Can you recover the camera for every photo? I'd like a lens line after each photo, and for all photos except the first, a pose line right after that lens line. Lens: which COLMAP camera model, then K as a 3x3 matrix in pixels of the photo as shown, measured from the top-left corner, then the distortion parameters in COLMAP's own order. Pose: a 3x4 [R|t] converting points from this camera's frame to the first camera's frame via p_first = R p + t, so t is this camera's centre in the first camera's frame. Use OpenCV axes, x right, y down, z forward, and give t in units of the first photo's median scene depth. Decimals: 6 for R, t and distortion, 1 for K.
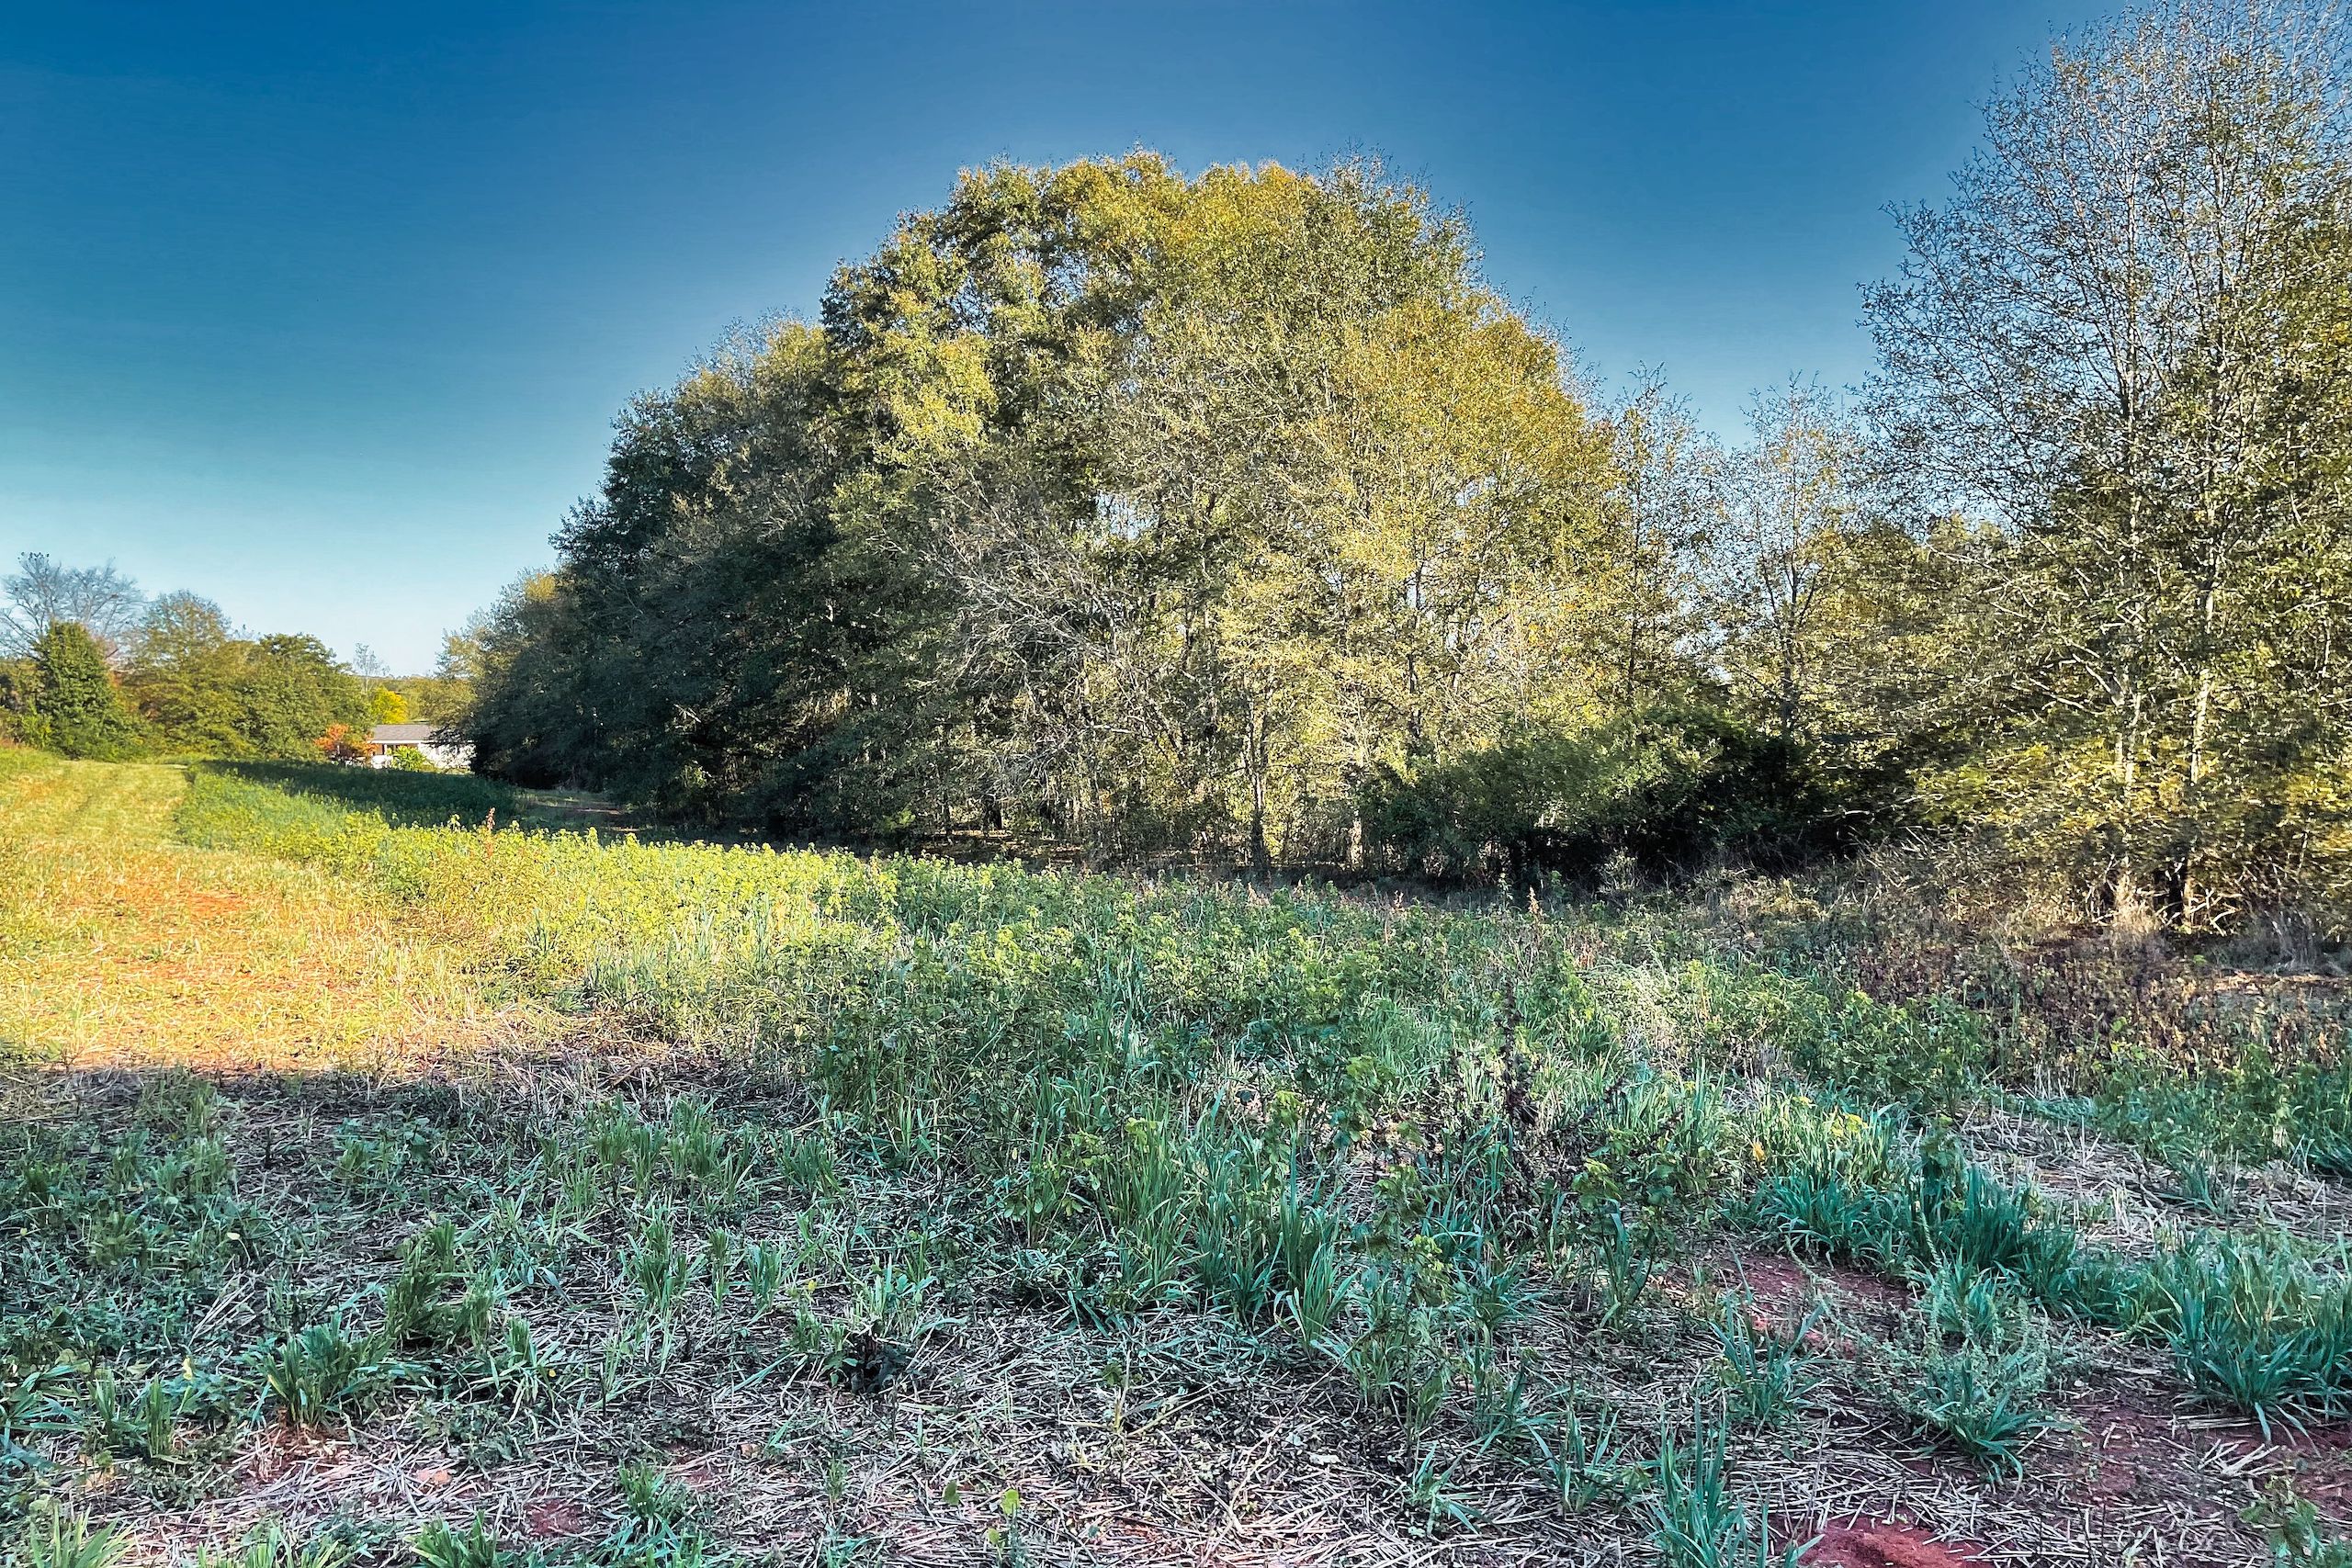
lens RADIAL K [[1814.9, 0, 1173.4], [0, 1814.9, 789.4], [0, 0, 1]] dist [0.002806, 0.000566]
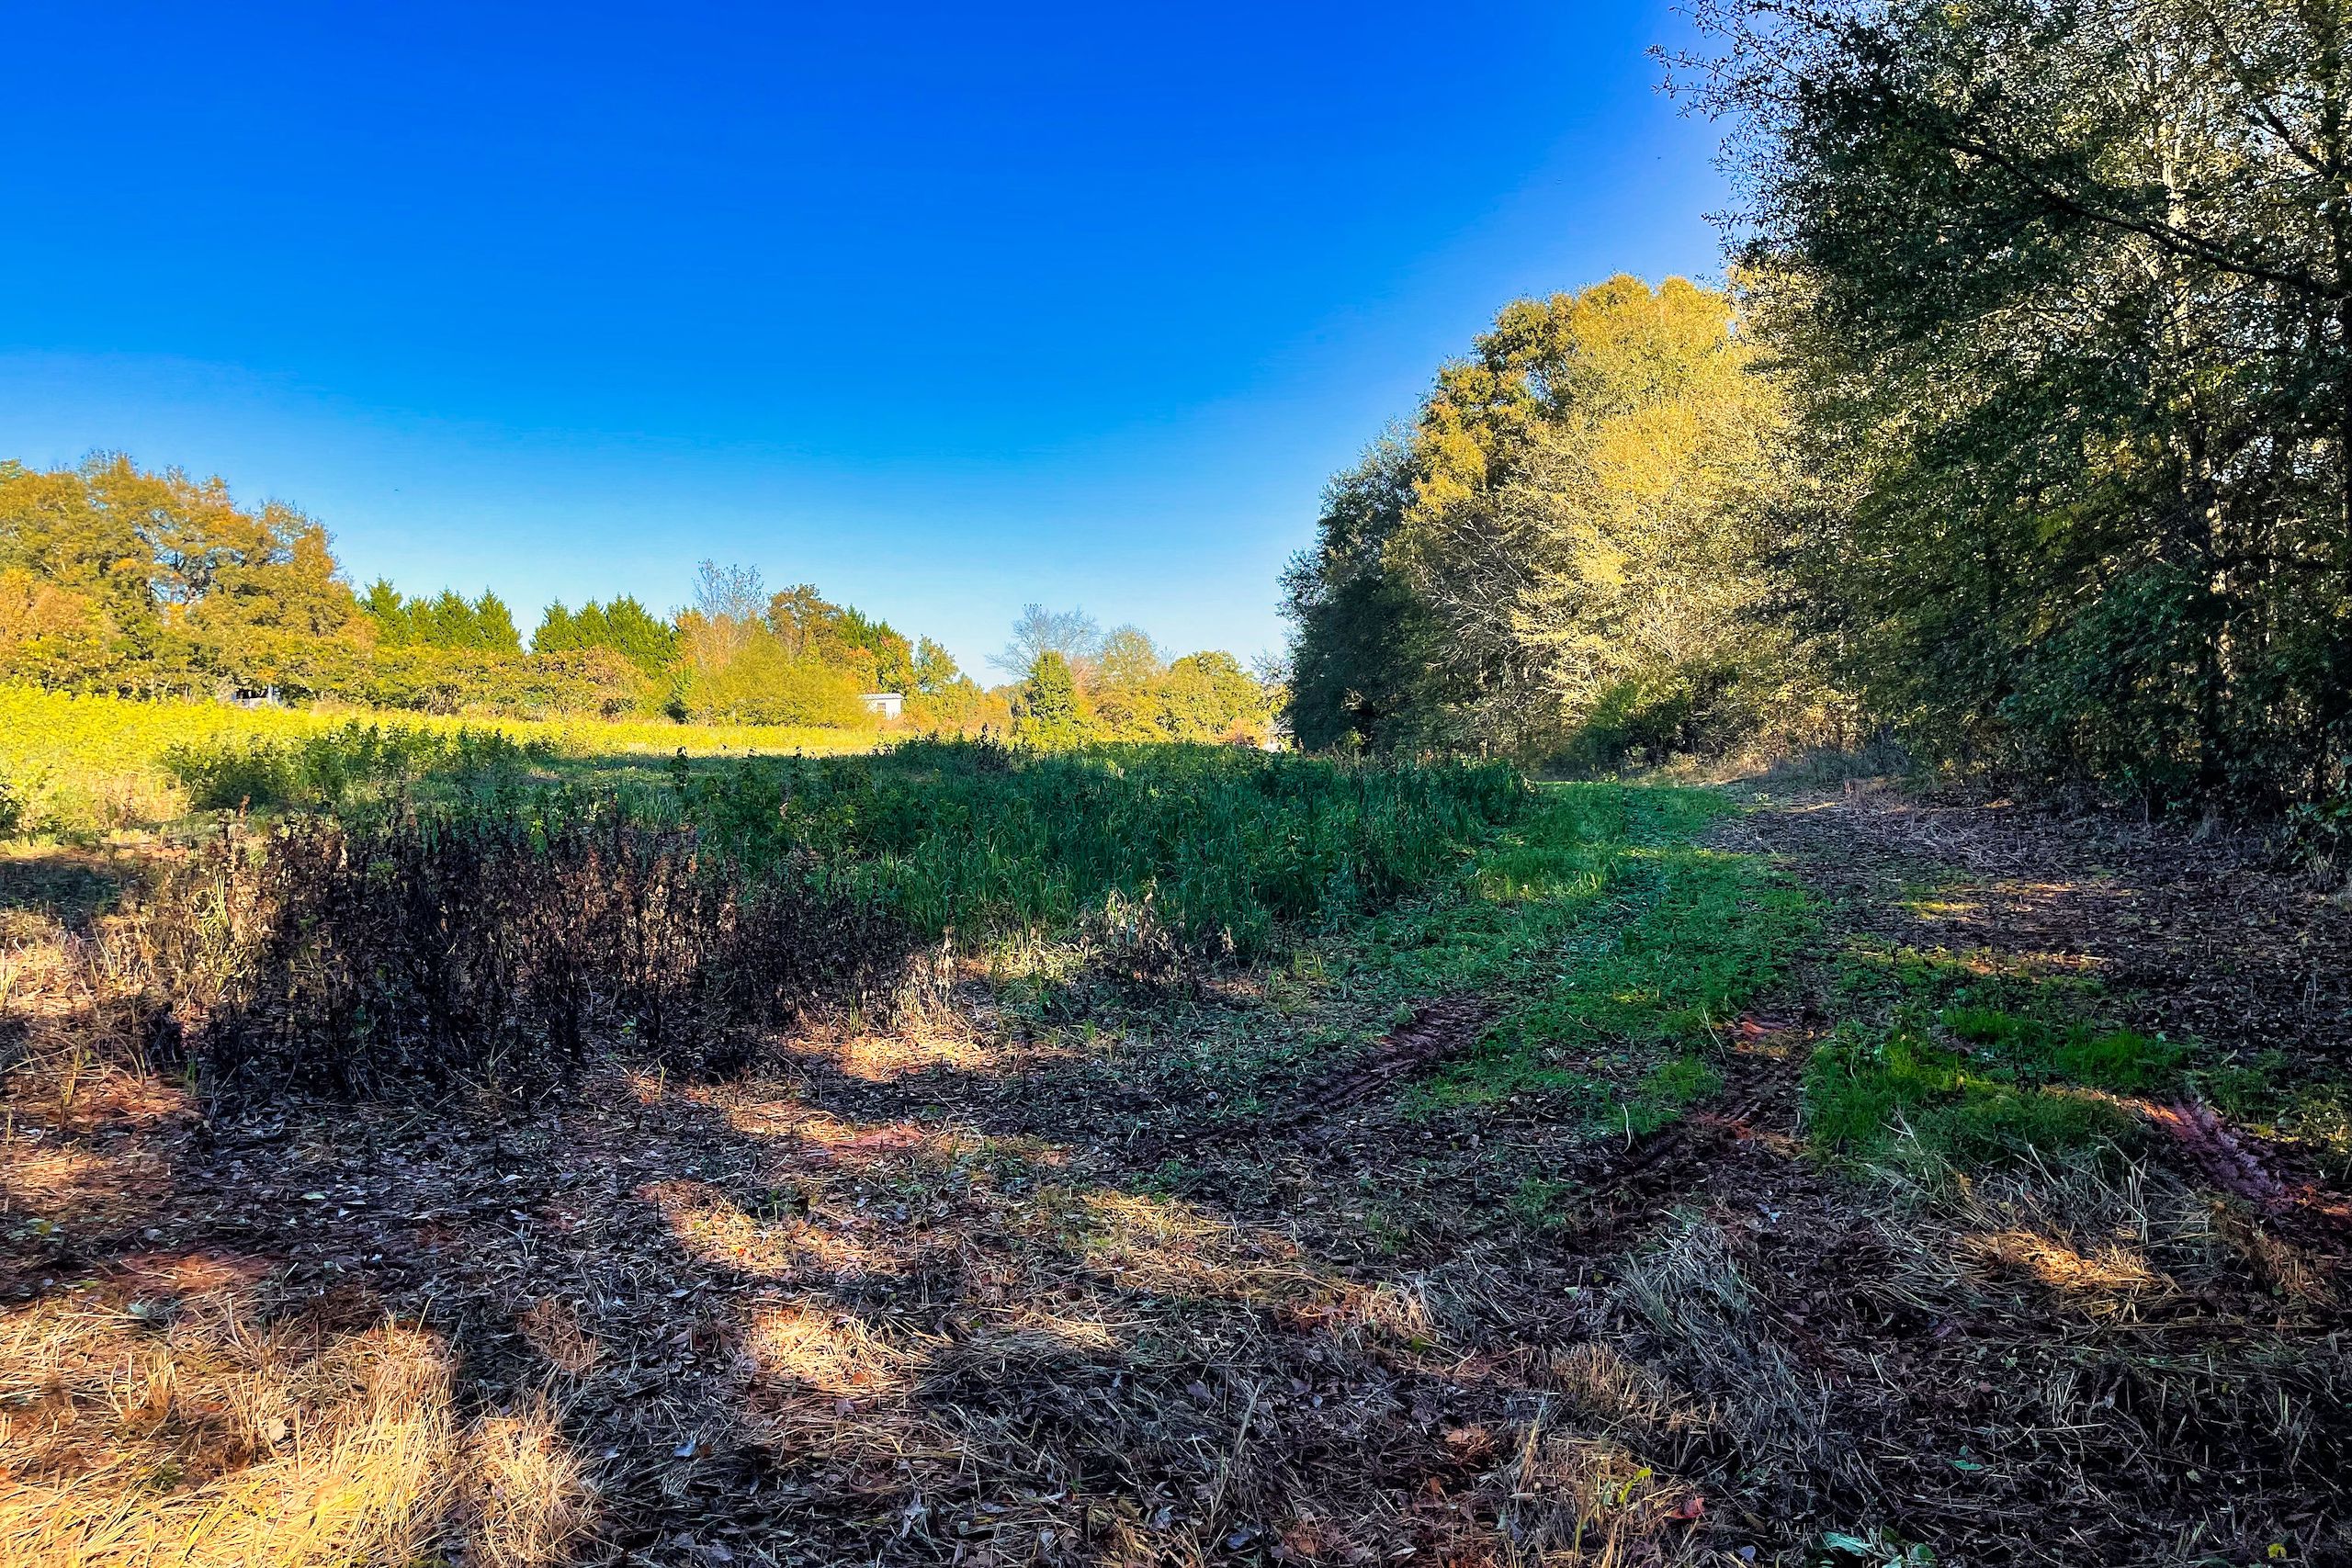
lens RADIAL K [[1814.9, 0, 1176.5], [0, 1814.9, 784.9], [0, 0, 1]] dist [0.002806, 0.000566]
pose [[0.868242, -0.013187, -0.495966, 0.174728], [0.012904, 0.999909, -0.003995, 0.018393], [0.495973, -0.002931, 0.868333, -0.176228]]
